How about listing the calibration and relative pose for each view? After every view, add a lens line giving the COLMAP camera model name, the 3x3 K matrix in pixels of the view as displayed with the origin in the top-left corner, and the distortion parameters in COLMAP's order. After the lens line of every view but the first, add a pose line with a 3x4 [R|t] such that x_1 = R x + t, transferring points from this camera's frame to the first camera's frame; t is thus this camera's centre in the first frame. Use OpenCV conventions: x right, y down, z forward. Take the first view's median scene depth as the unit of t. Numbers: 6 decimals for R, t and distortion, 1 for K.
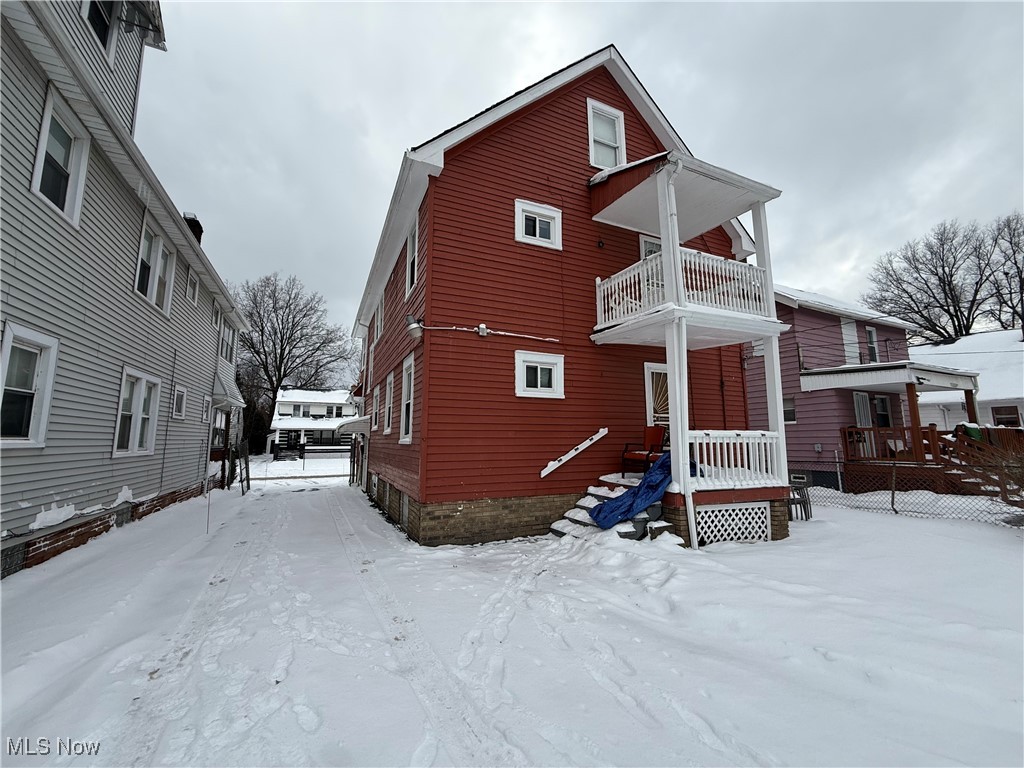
lens RADIAL K [[407.3, 0, 508.3], [0, 407.3, 383.3], [0, 0, 1]] dist [-0.002078, 0.000380]
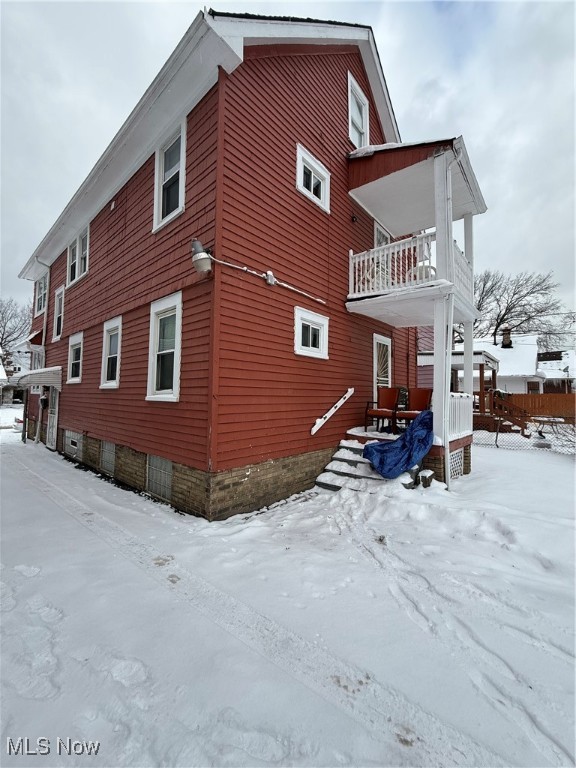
lens RADIAL K [[305.5, 0, 289.6], [0, 305.5, 382.9], [0, 0, 1]] dist [-0.002078, 0.000380]
pose [[0.910702, 0.031012, 0.411898, -0.293572], [-0.072327, 0.993744, 0.085094, 0.039972], [-0.406682, -0.107286, 0.907248, 0.339312]]
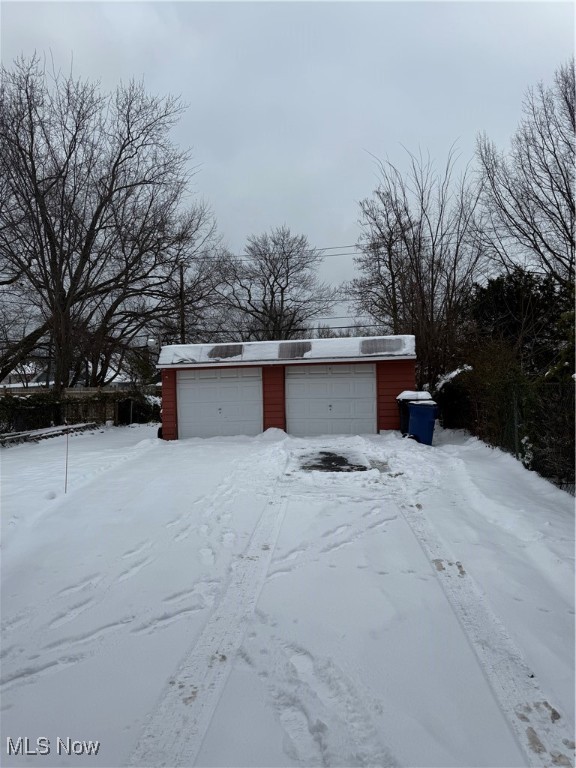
lens RADIAL K [[542.3, 0, 287.2], [0, 542.3, 384.3], [0, 0, 1]] dist [0.013385, -0.028931]
pose [[-0.831461, 0.022662, 0.555121, -0.412859], [-0.056425, 0.990557, -0.124952, 0.131978], [-0.552711, -0.135216, -0.822331, 0.822635]]
